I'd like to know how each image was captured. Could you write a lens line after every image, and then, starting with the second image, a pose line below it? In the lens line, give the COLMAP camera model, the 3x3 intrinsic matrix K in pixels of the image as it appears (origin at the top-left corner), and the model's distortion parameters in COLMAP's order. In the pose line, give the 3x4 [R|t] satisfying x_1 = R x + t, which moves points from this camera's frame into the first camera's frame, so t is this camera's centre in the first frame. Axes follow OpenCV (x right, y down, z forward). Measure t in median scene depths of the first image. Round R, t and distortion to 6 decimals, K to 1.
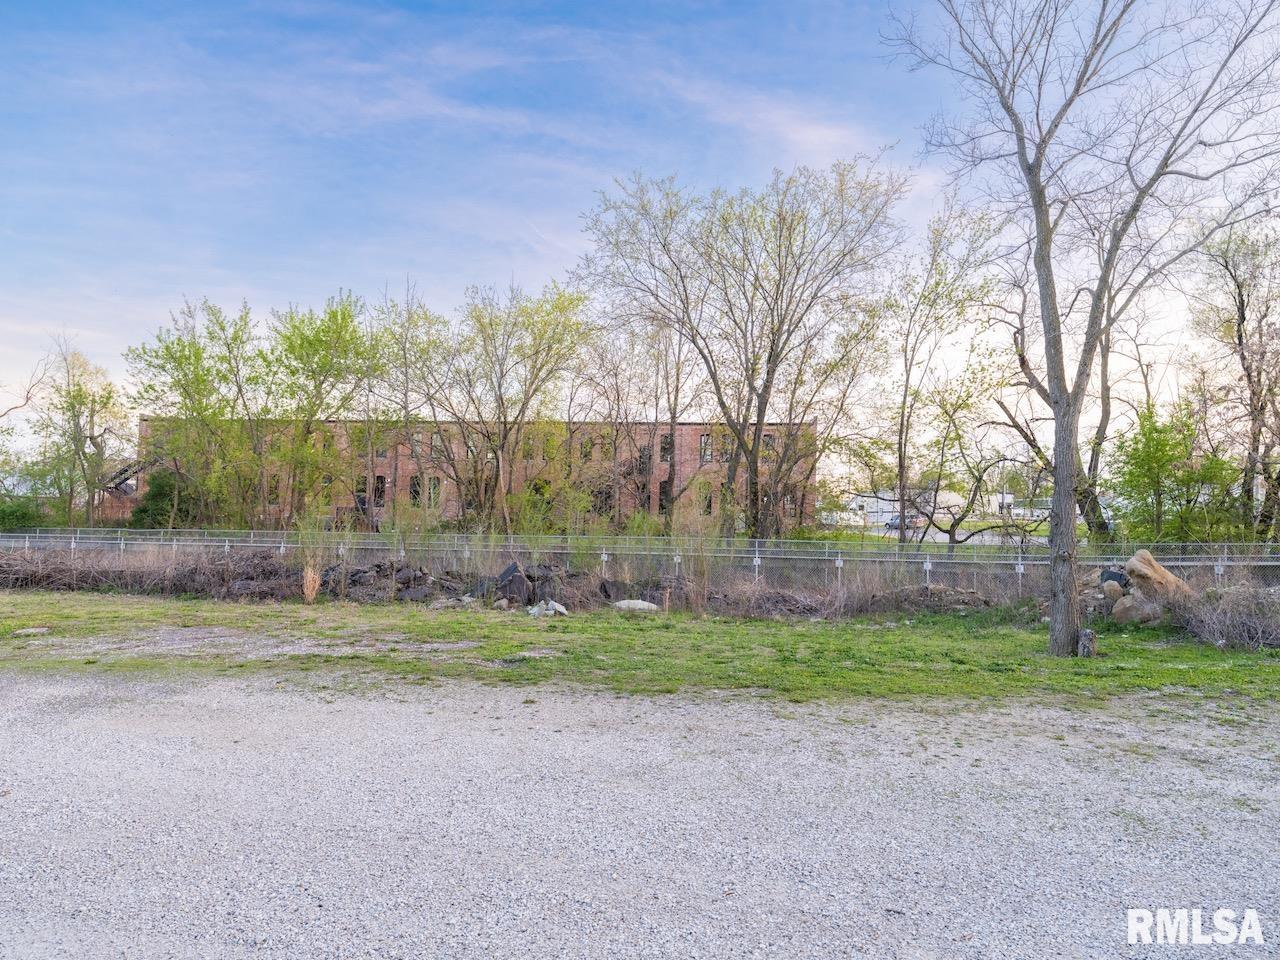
lens RADIAL K [[798.9, 0, 640.0], [0, 798.9, 480.0], [0, 0, 1]] dist [0.003013, -0.001040]
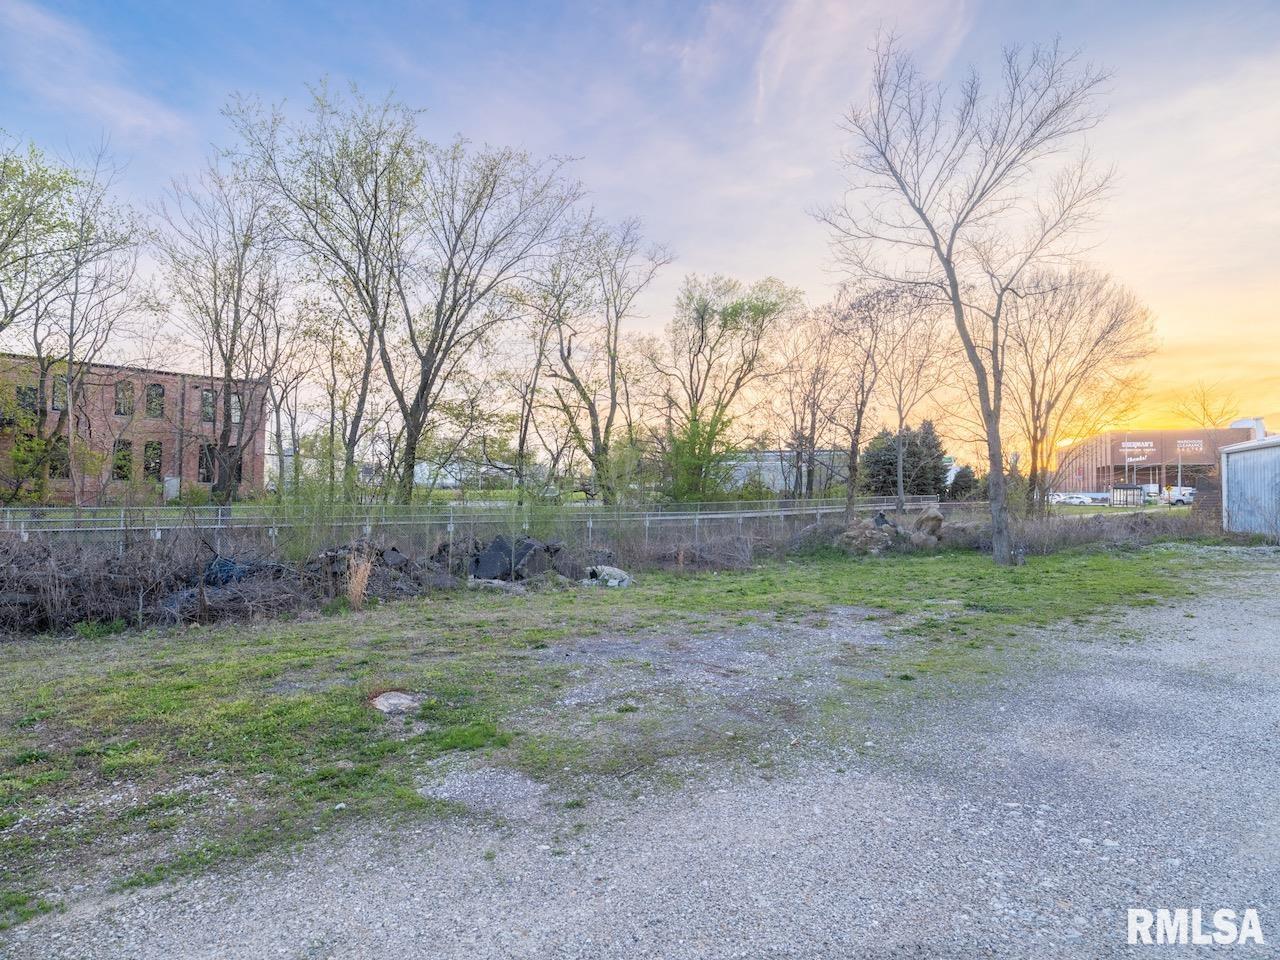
lens RADIAL K [[729.8, 0, 640.0], [0, 729.8, 480.0], [0, 0, 1]] dist [0.028012, -0.024537]
pose [[0.620625, 0.006622, 0.784079, -0.664899], [-0.037746, 0.999057, 0.021439, 0.019449], [-0.783198, -0.042901, 0.620290, 0.375902]]
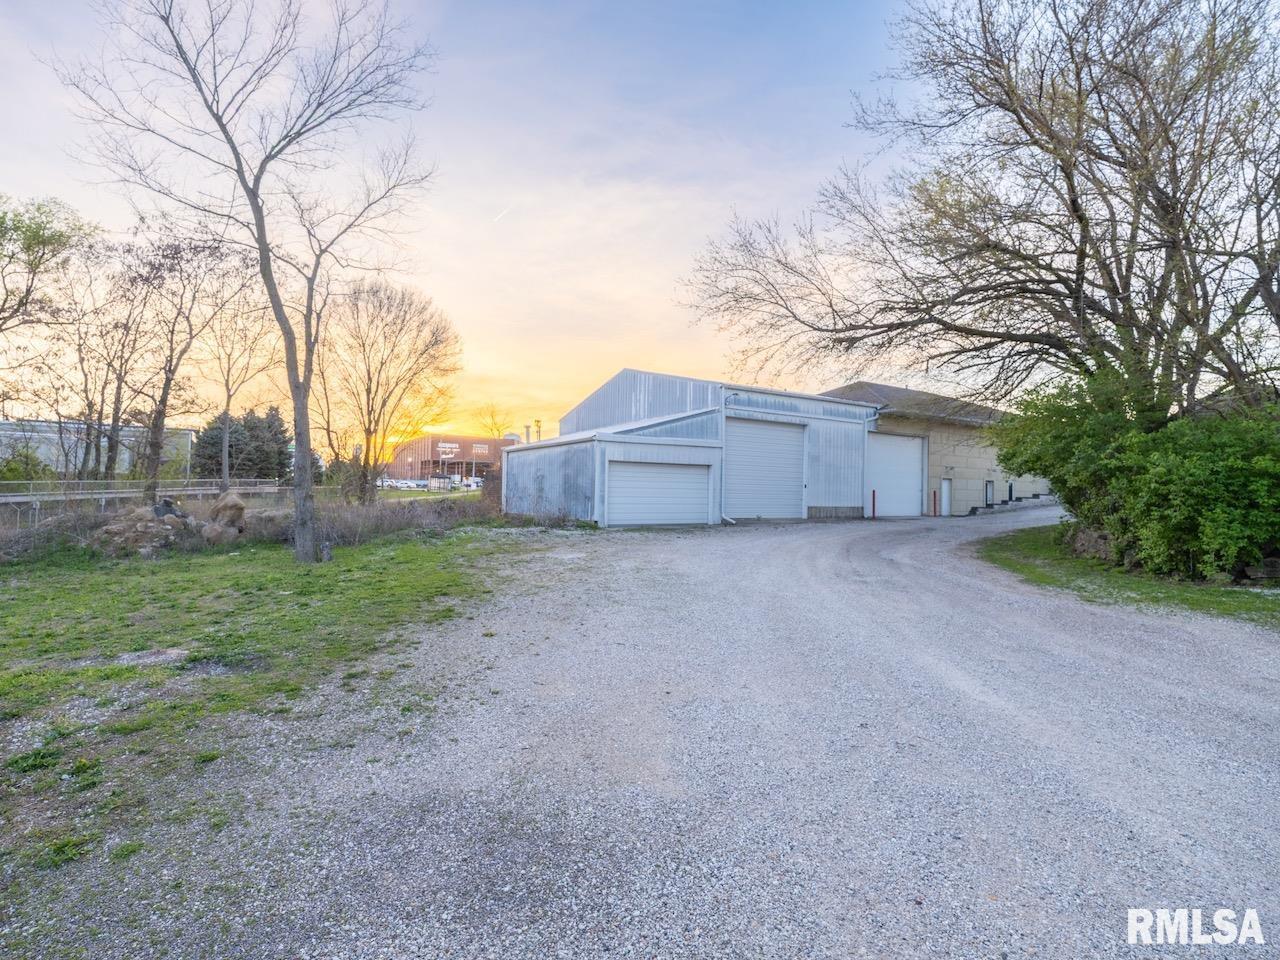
lens RADIAL K [[609.8, 0, 640.0], [0, 609.8, 480.0], [0, 0, 1]] dist [-0.000474, -0.000173]
pose [[-0.228793, -0.003489, 0.973469, -0.398371], [-0.078348, 0.996816, -0.014841, 0.021568], [-0.970317, -0.079665, -0.228338, 0.391566]]
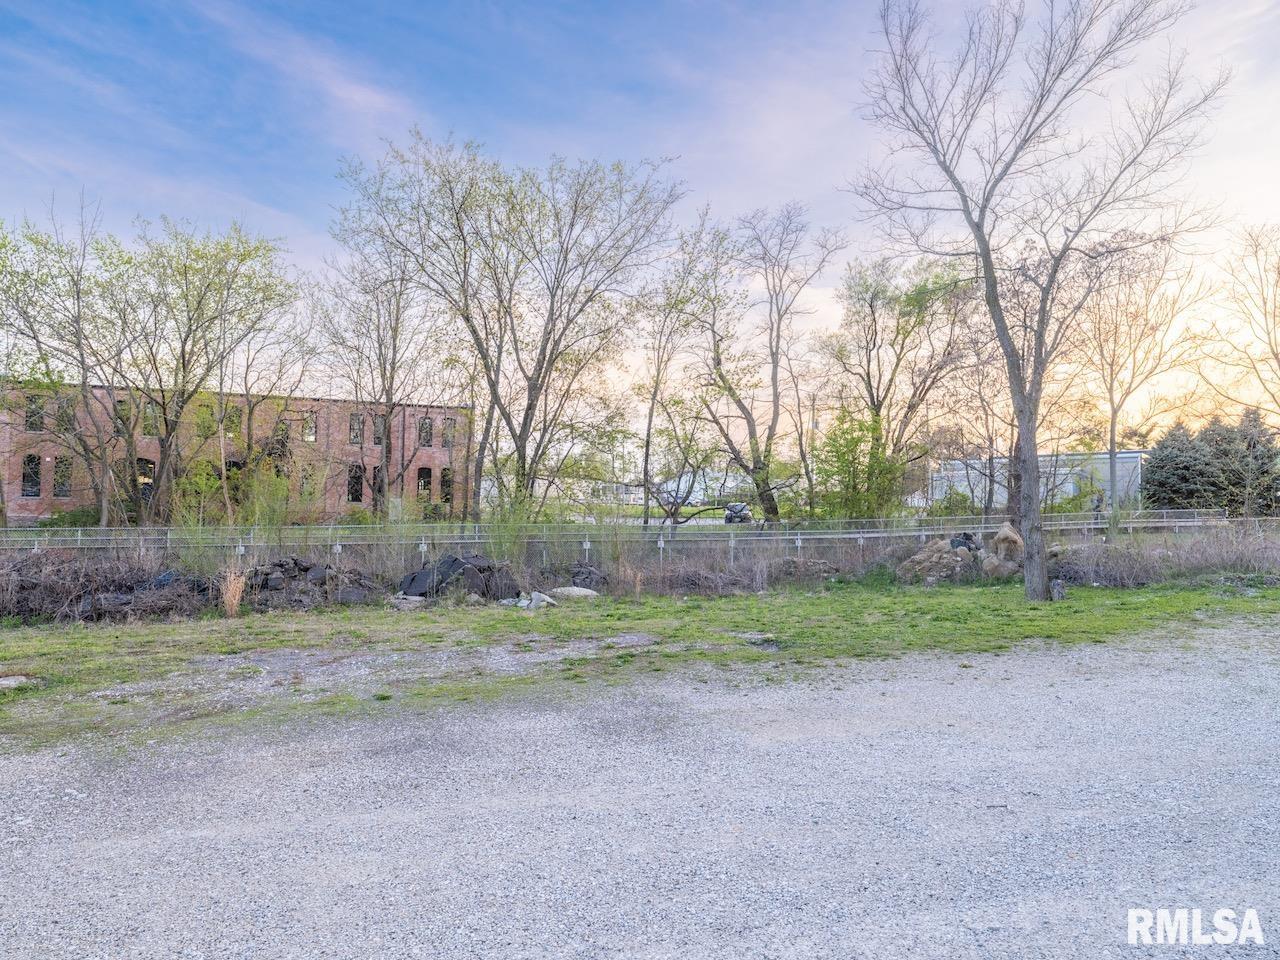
lens RADIAL K [[798.9, 0, 640.0], [0, 798.9, 480.0], [0, 0, 1]] dist [0.003013, -0.001040]
pose [[0.861538, 0.004384, 0.507674, -0.411010], [-0.012519, 0.999842, 0.012611, 0.005479], [-0.507539, -0.017220, 0.861457, 0.112740]]
